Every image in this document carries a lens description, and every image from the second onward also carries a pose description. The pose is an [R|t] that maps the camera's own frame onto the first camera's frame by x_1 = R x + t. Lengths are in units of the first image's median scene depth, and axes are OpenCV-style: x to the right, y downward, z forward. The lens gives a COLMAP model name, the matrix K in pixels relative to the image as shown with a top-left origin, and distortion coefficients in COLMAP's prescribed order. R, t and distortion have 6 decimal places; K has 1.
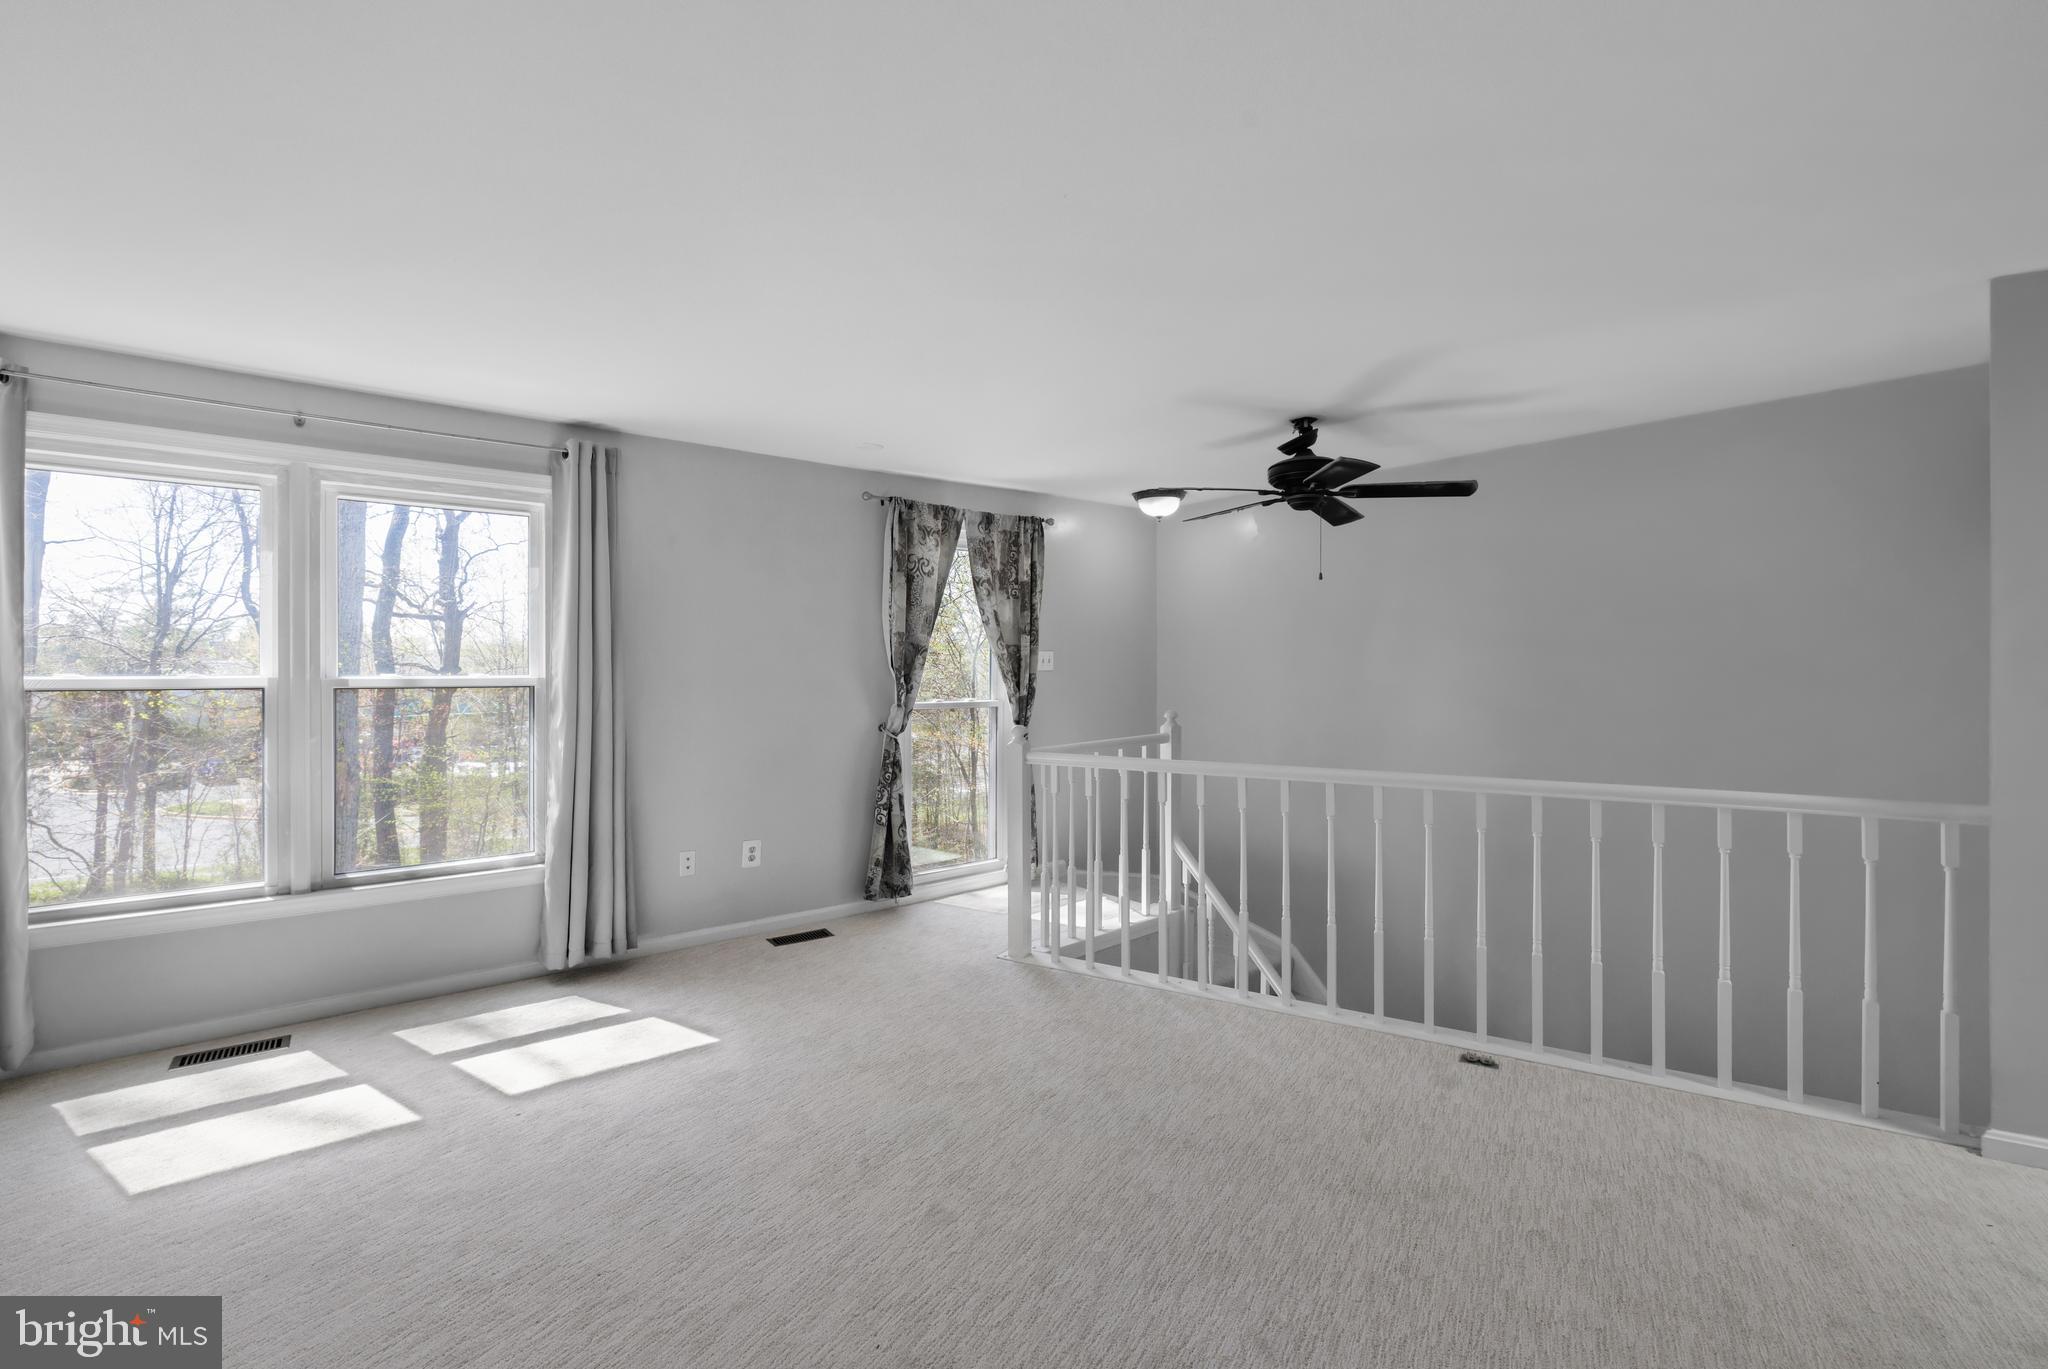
lens RADIAL K [[876.0, 0, 1022.3], [0, 876.0, 665.9], [0, 0, 1]] dist [0.000658, 0.000205]
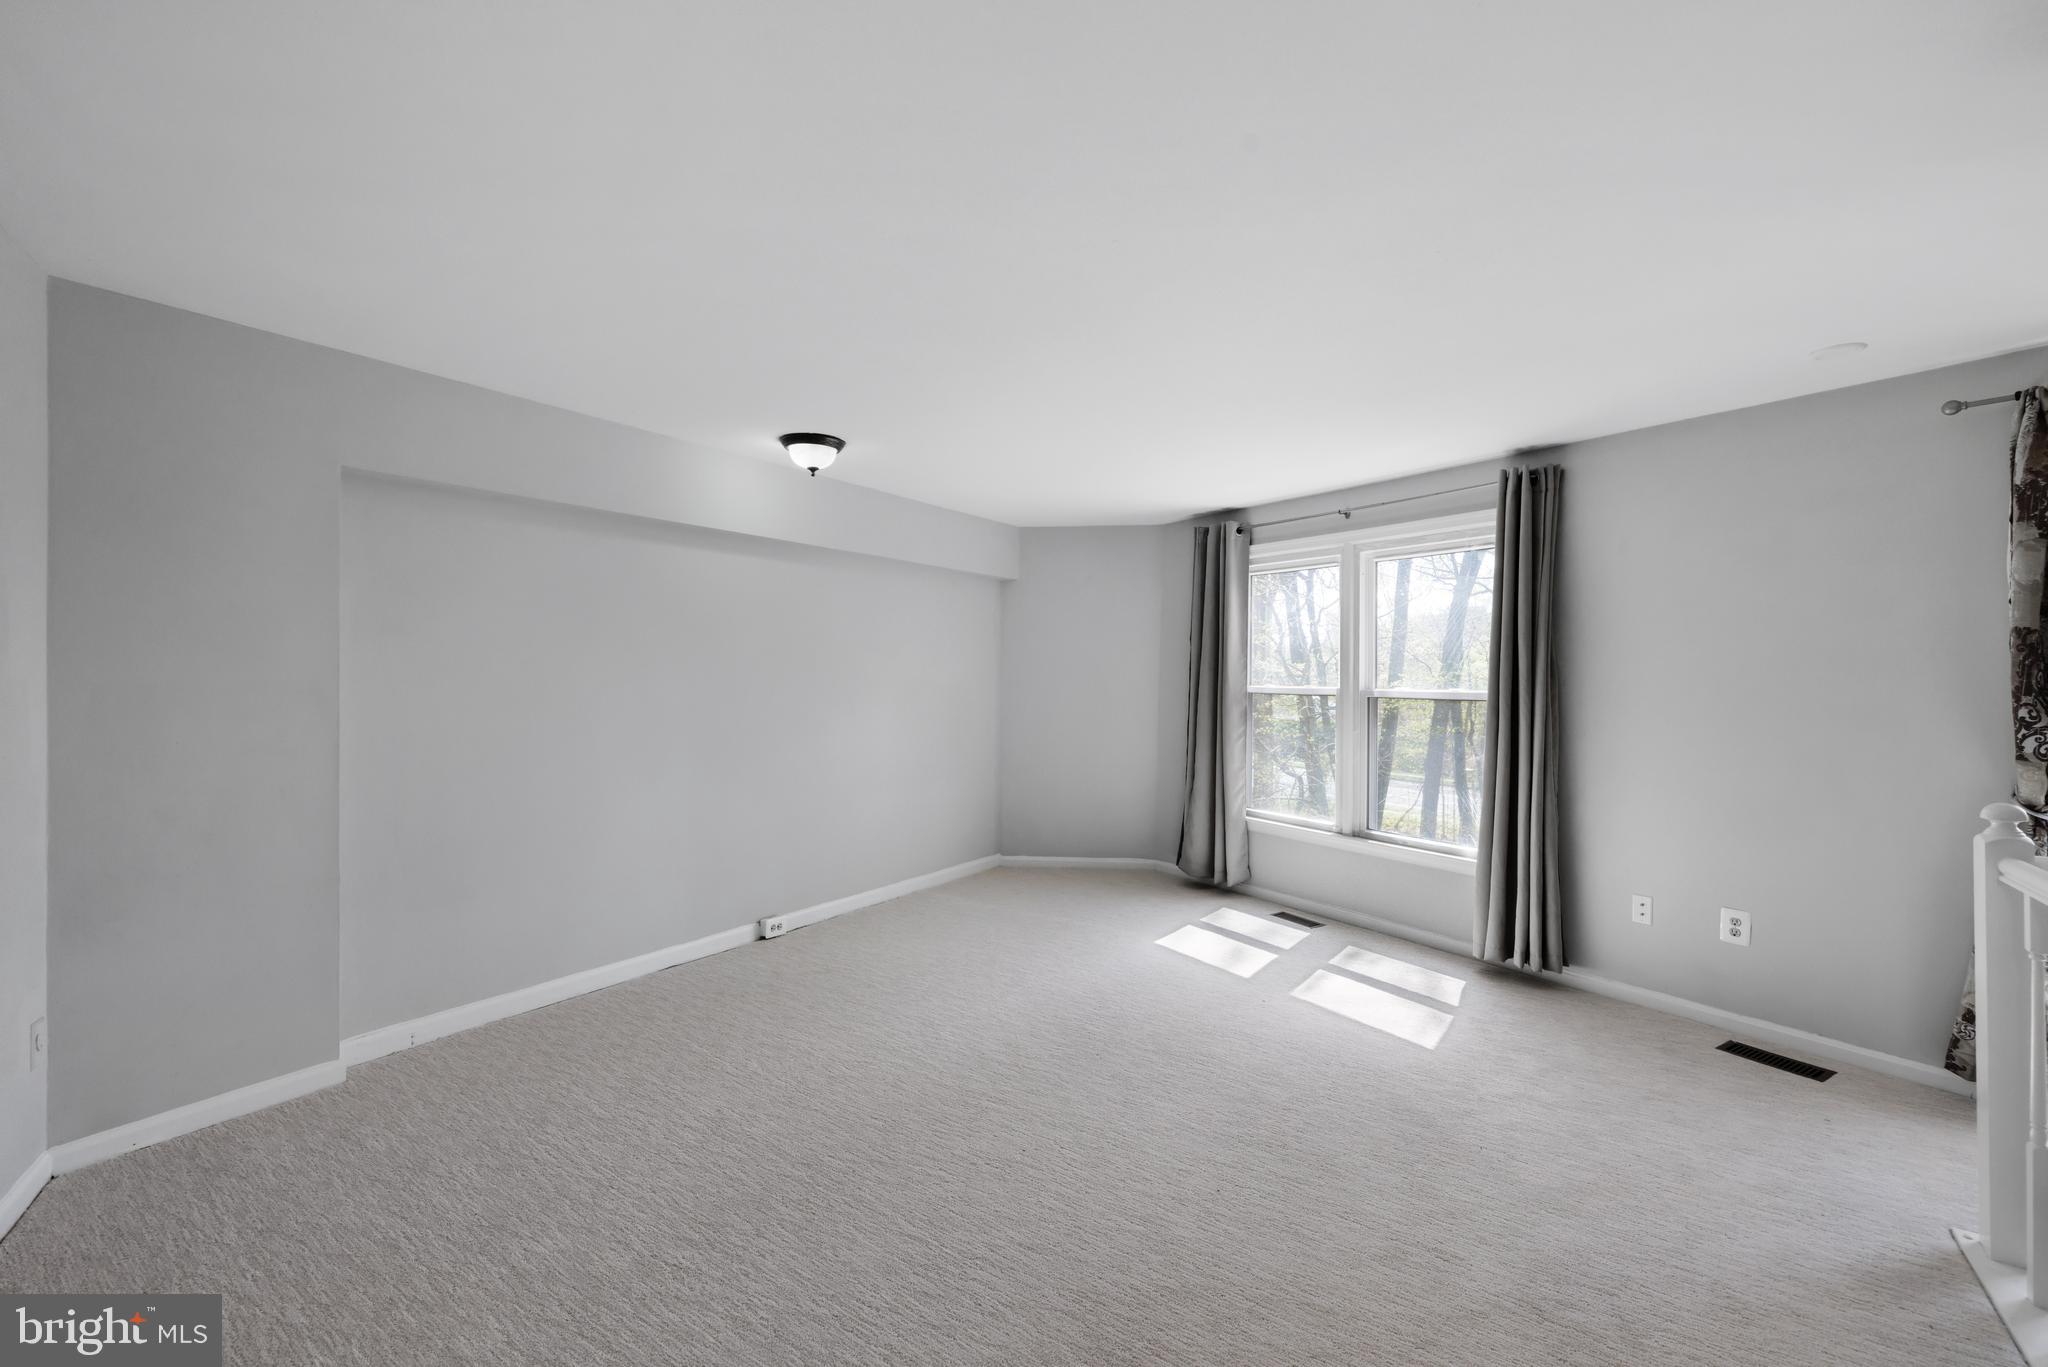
lens RADIAL K [[839.2, 0, 1024.0], [0, 839.2, 683.5], [0, 0, 1]] dist [-0.000062, 0.000006]
pose [[-0.067903, 0.003684, -0.997685, 0.595445], [-0.009132, 0.999949, 0.004314, 0.003325], [0.997650, 0.009403, -0.067866, 0.535698]]
